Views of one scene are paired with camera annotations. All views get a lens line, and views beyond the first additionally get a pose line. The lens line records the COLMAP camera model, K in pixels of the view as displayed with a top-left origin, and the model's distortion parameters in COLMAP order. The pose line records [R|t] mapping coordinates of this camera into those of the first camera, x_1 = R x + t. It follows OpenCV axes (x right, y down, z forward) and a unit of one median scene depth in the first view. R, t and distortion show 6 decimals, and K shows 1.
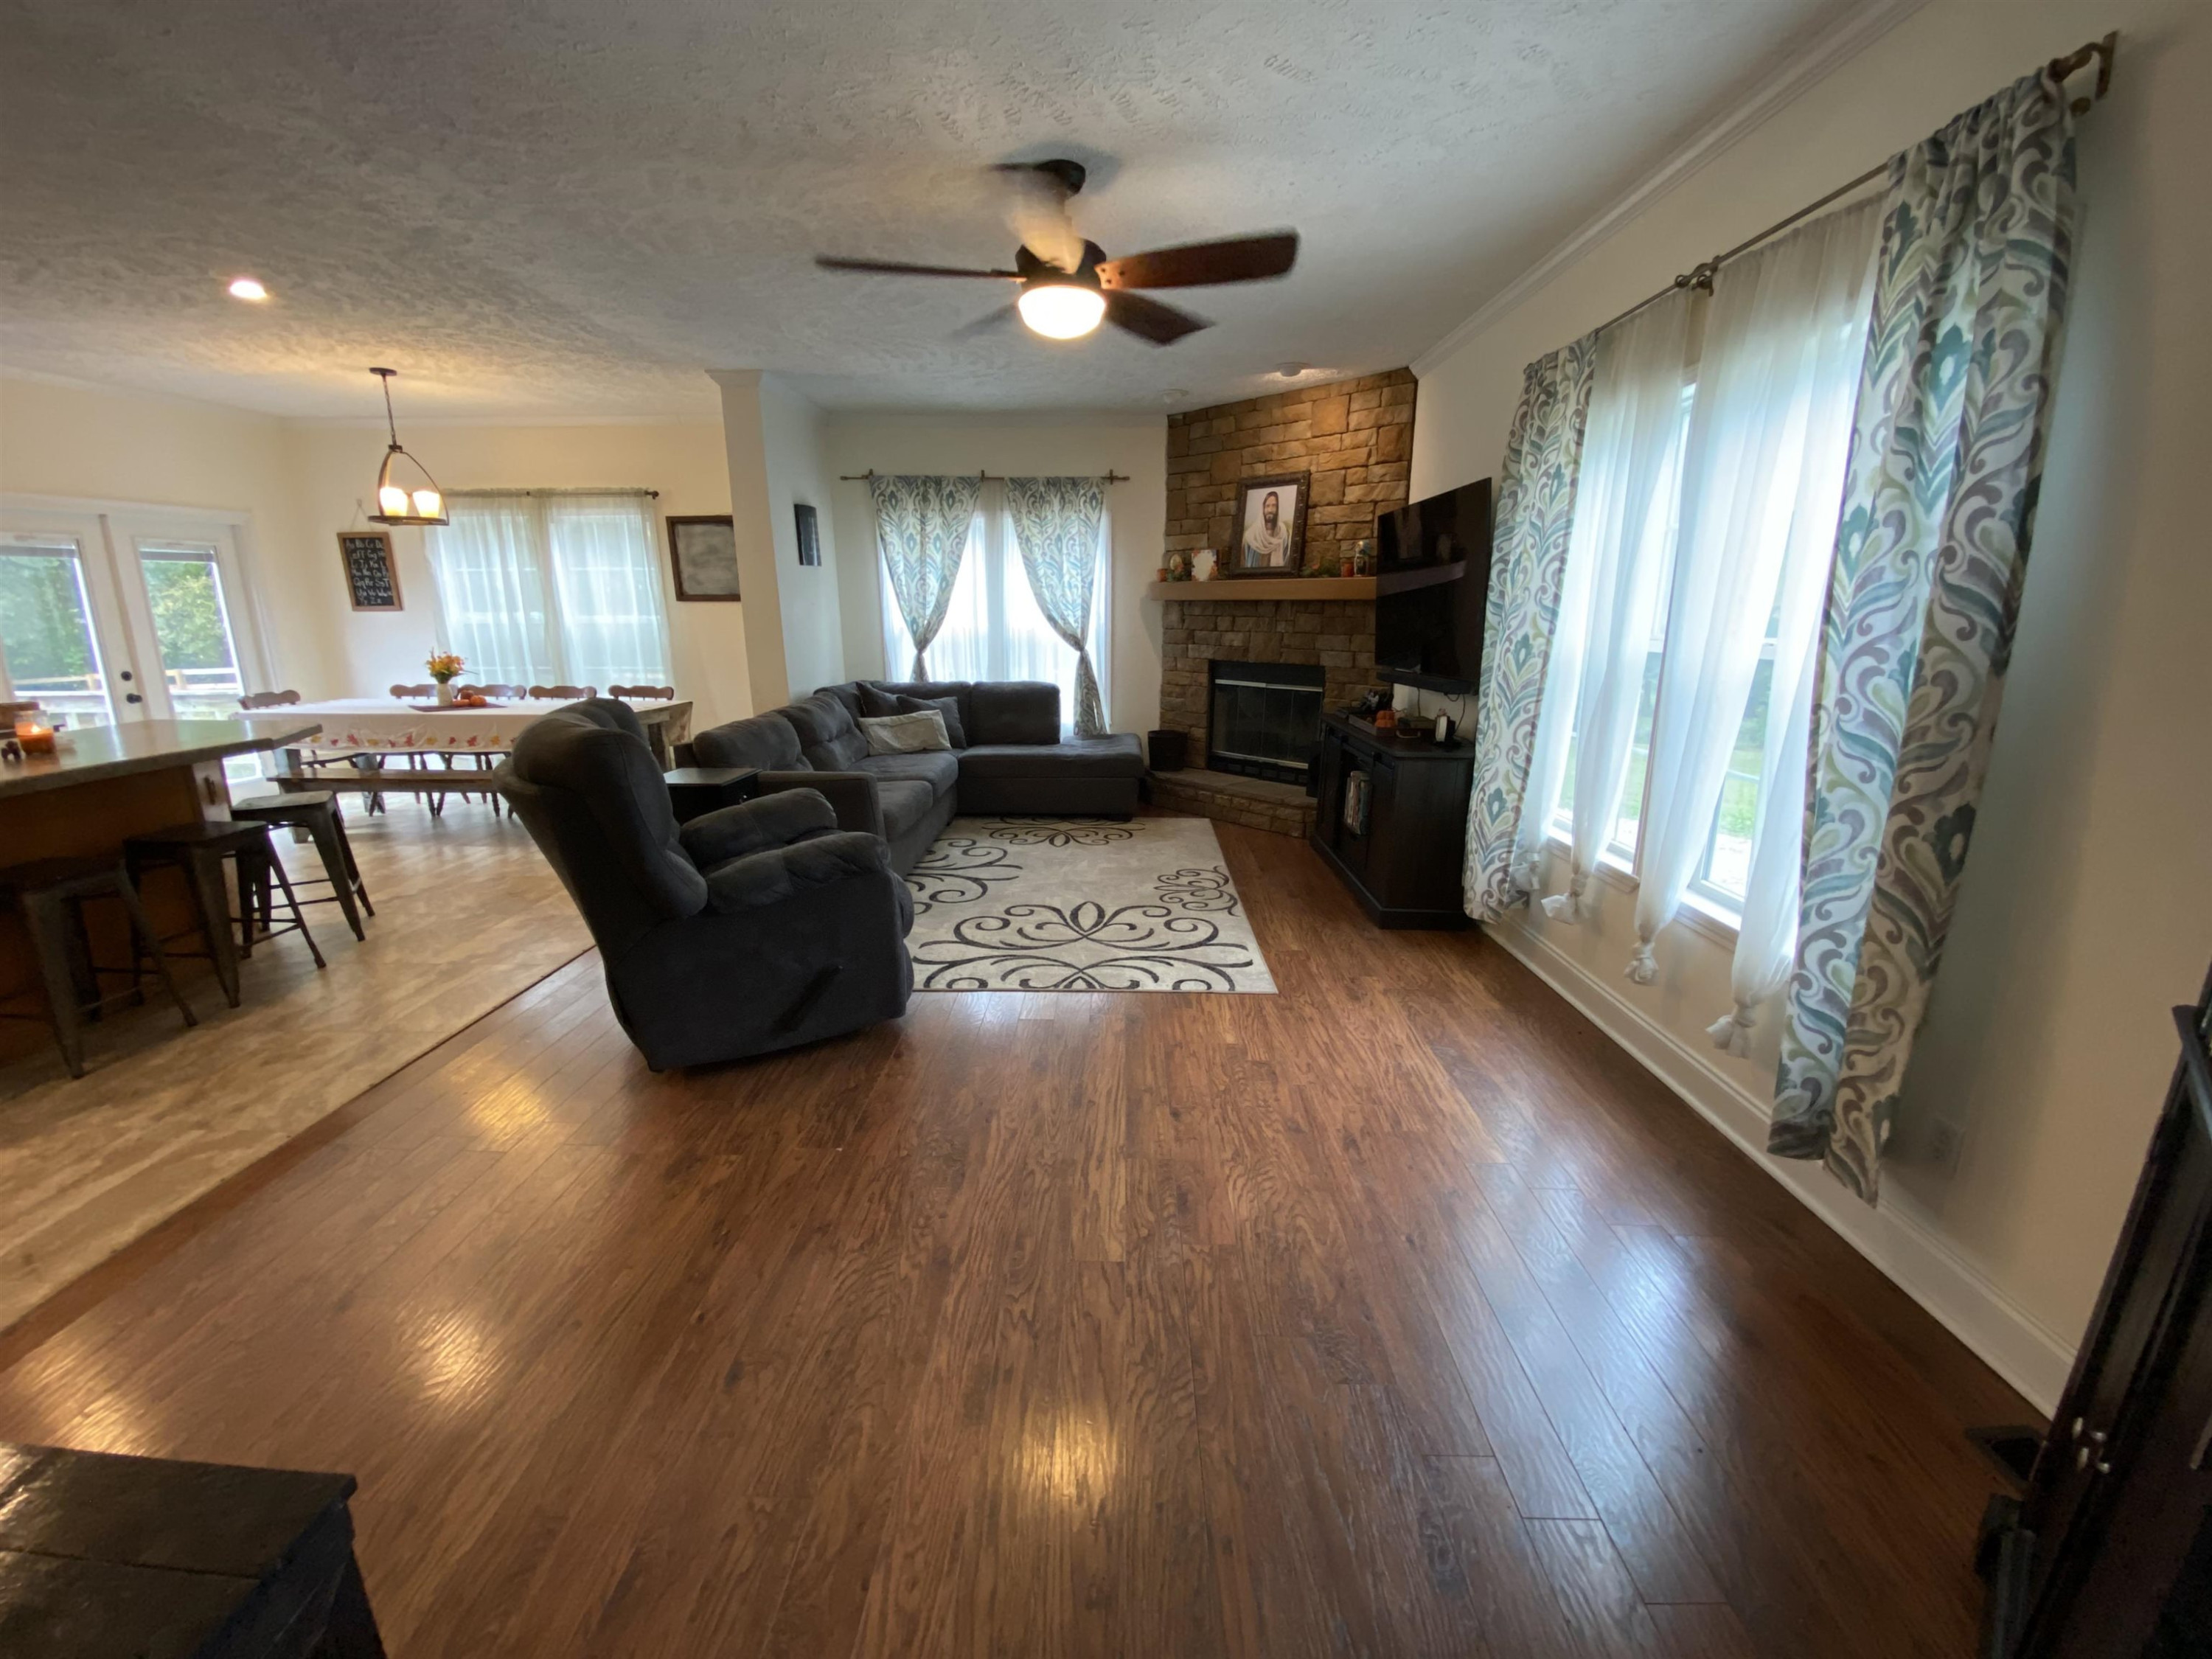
lens RADIAL K [[894.4, 0, 1094.1], [0, 894.4, 833.9], [0, 0, 1]] dist [0.019077, -0.015791]
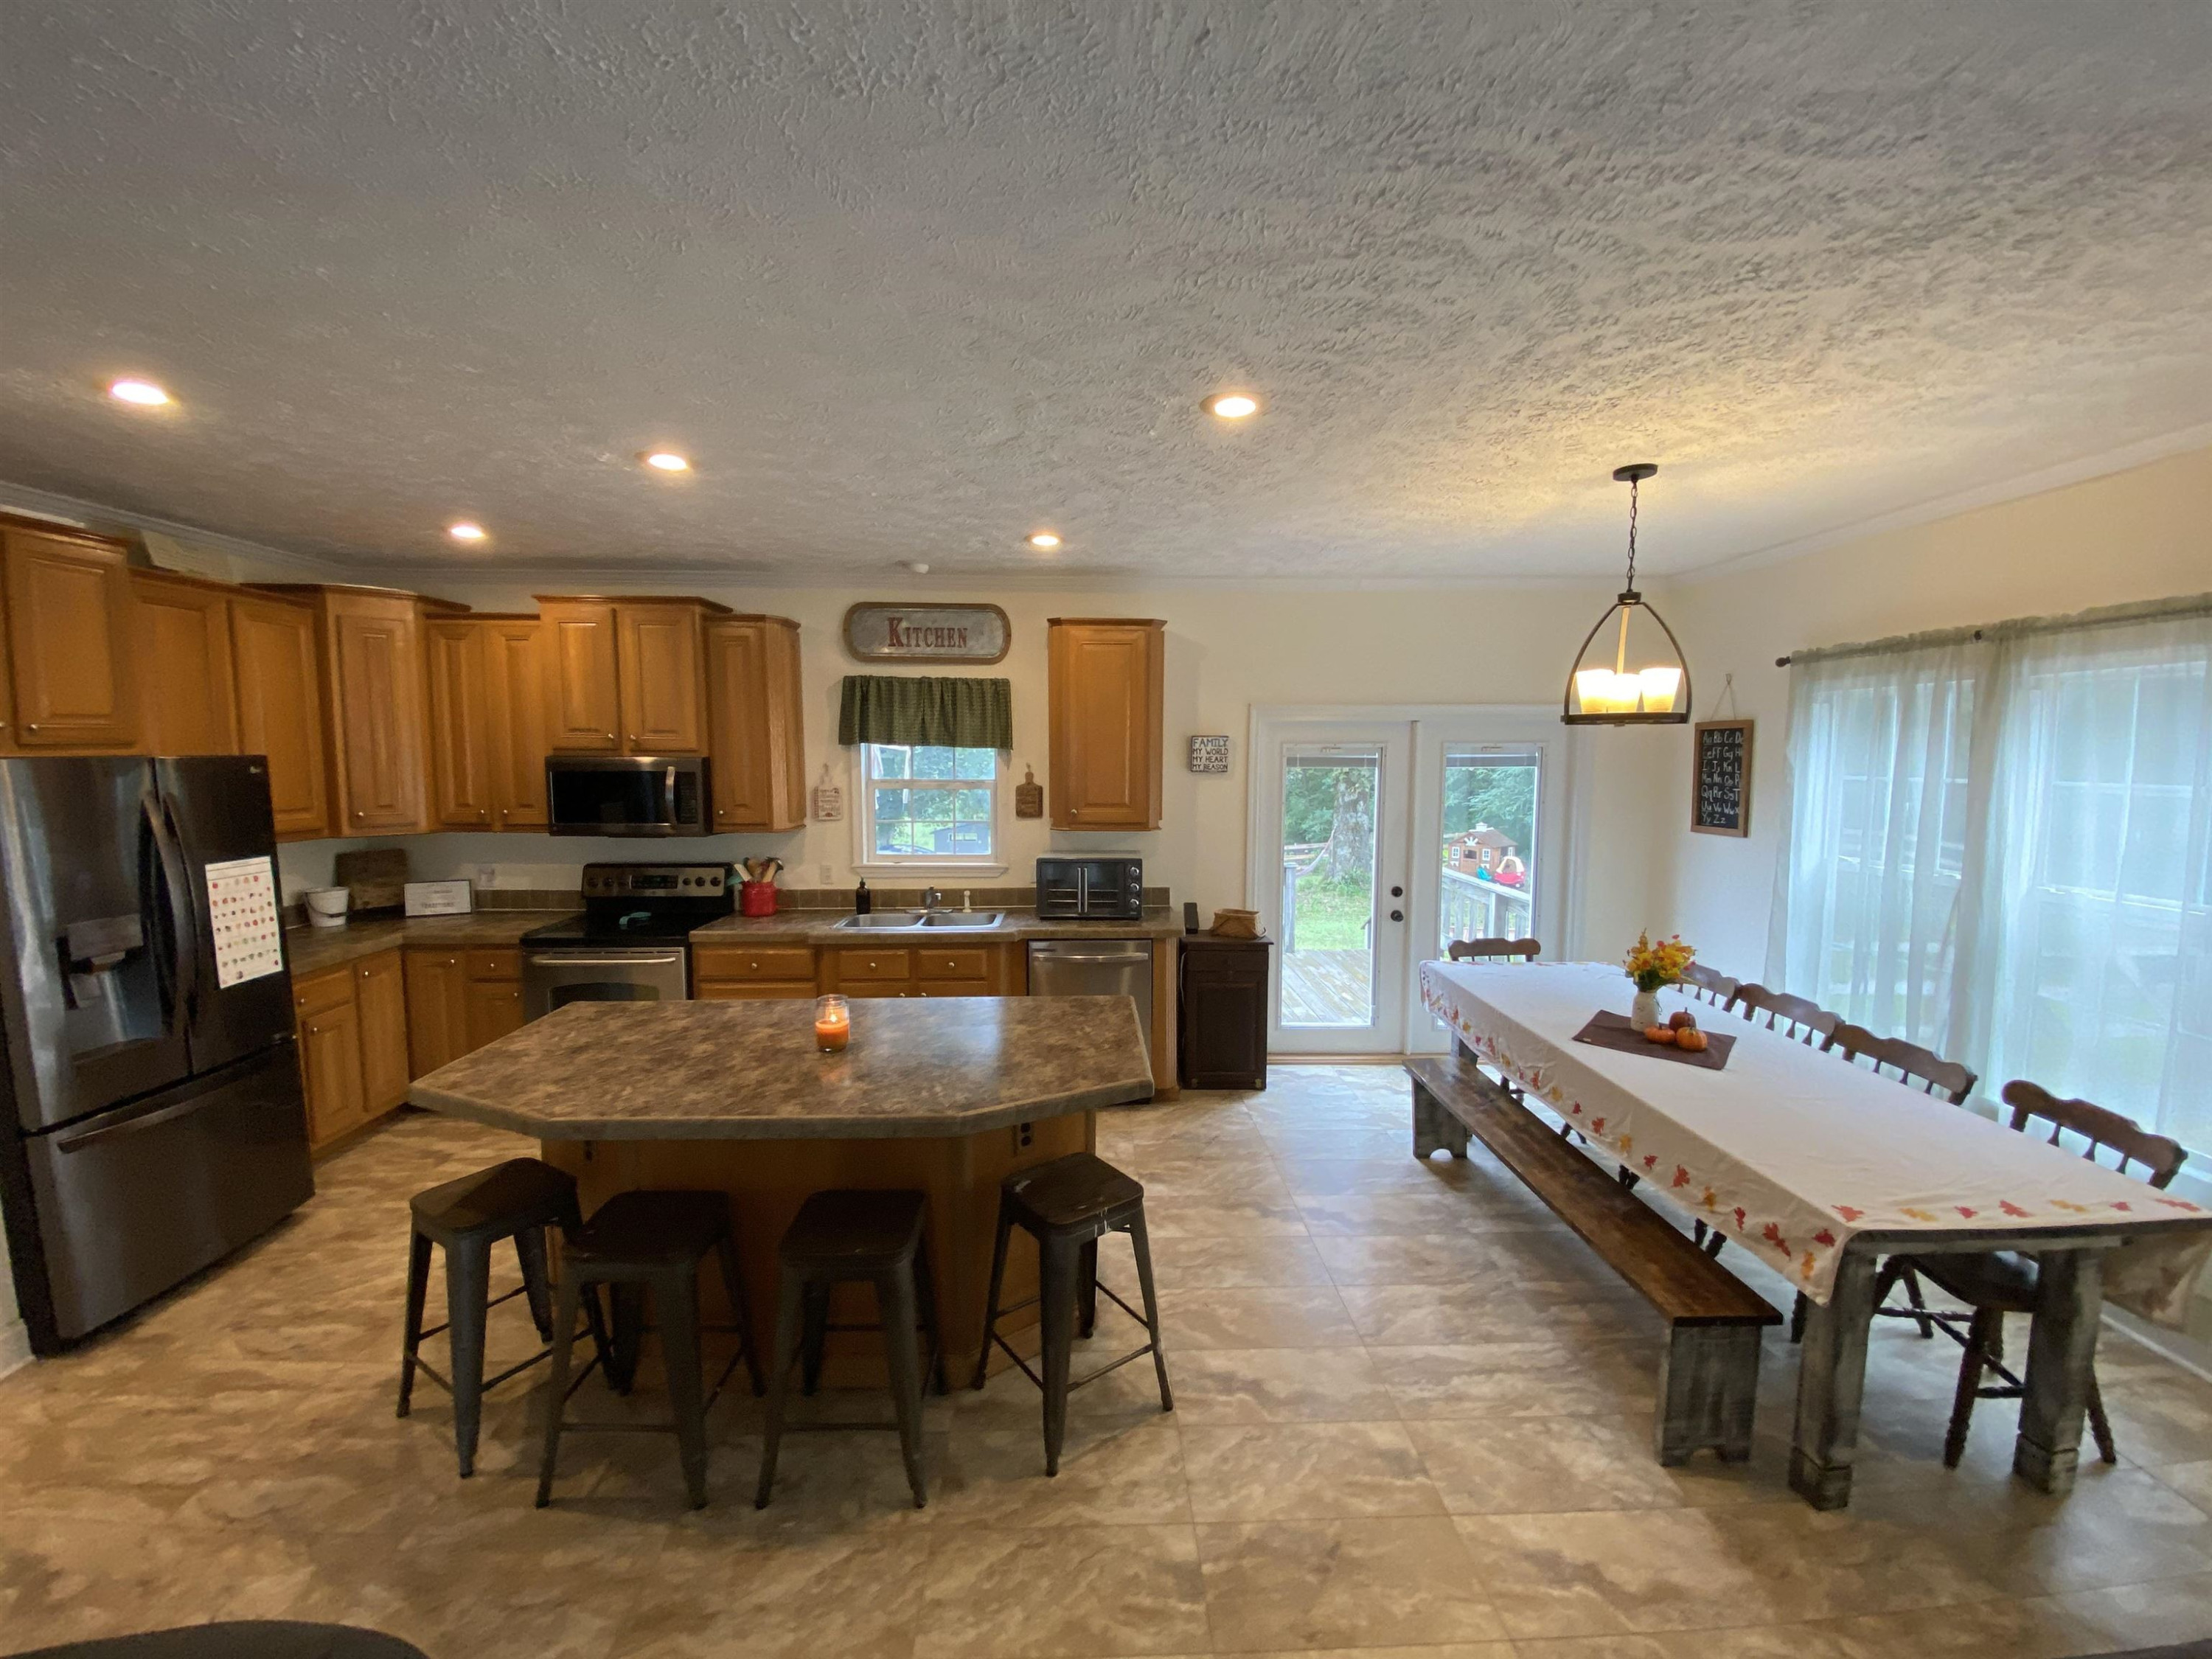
lens RADIAL K [[894.4, 0, 1087.9], [0, 894.4, 838.9], [0, 0, 1]] dist [0.019077, -0.015791]
pose [[0.047155, 0.097307, -0.994137, -0.211931], [-0.246452, 0.965609, 0.082825, -0.248911], [0.968007, 0.241102, 0.069515, 0.677727]]
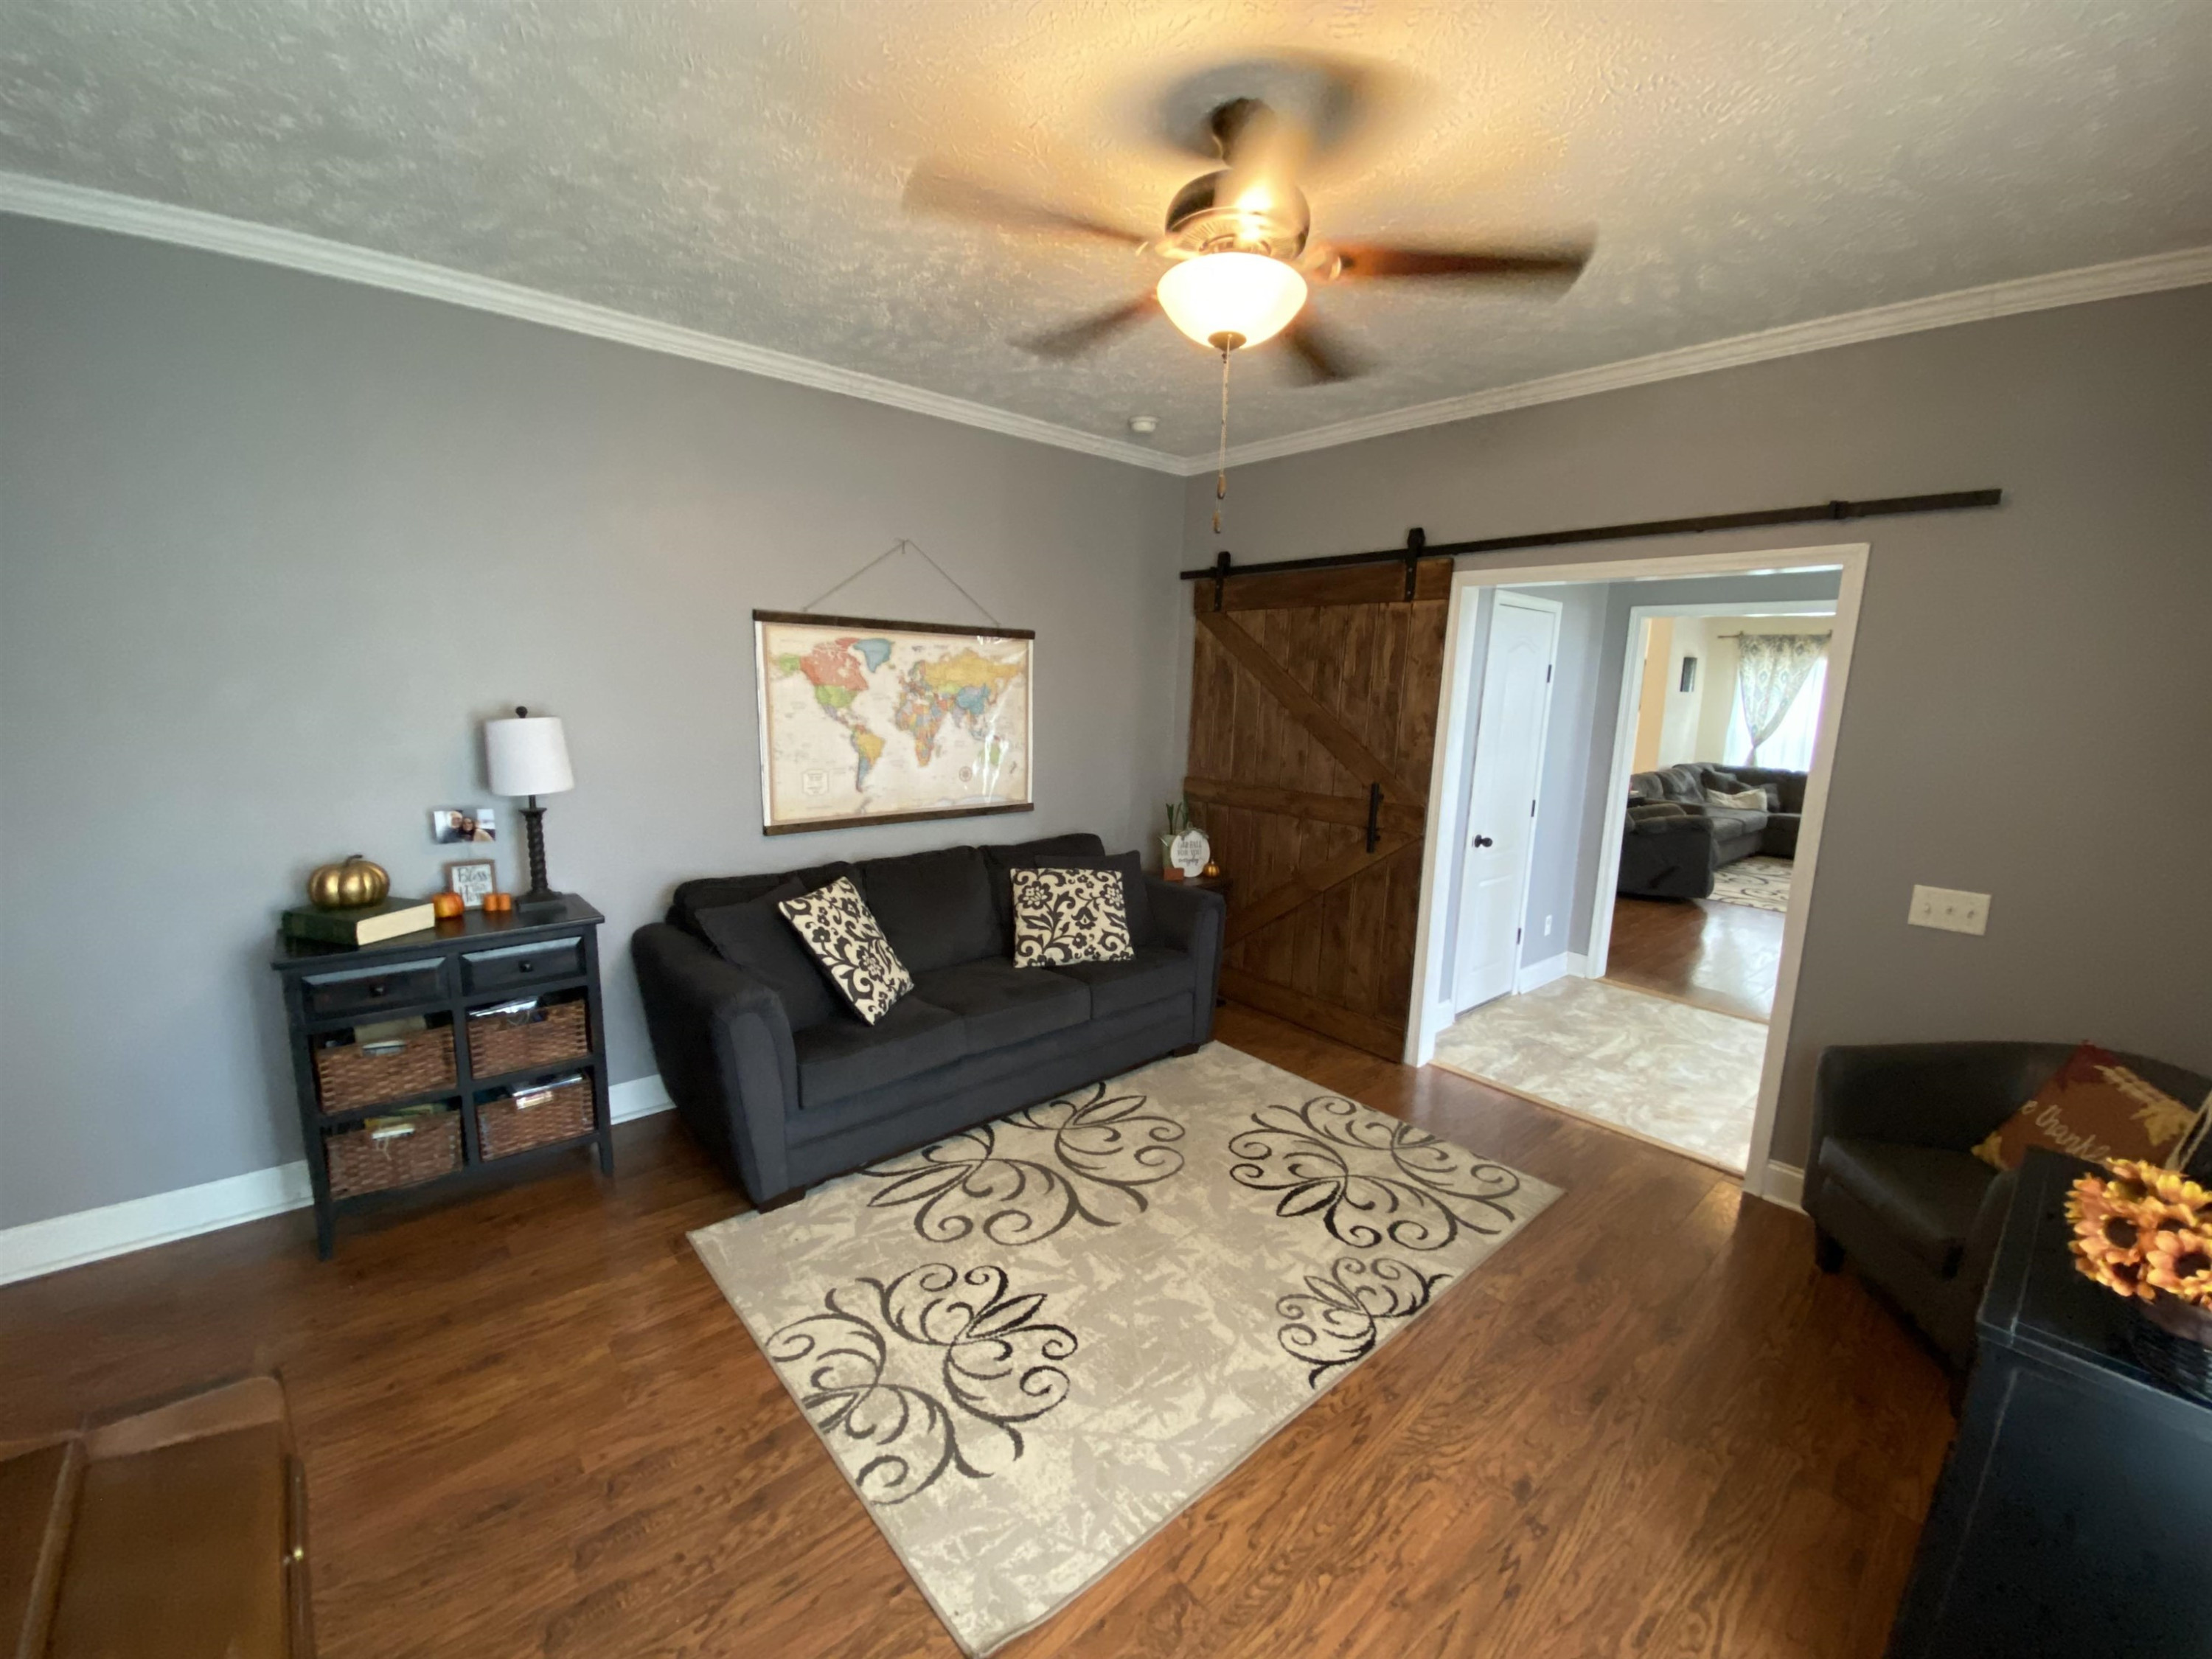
lens RADIAL K [[894.4, 0, 1076.9], [0, 894.4, 832.9], [0, 0, 1]] dist [0.019077, -0.015791]
pose [[0.657019, 0.147560, -0.739292, 0.242251], [-0.210953, 0.977466, 0.007621, 0.207220], [0.723758, 0.150949, 0.673342, -1.016613]]
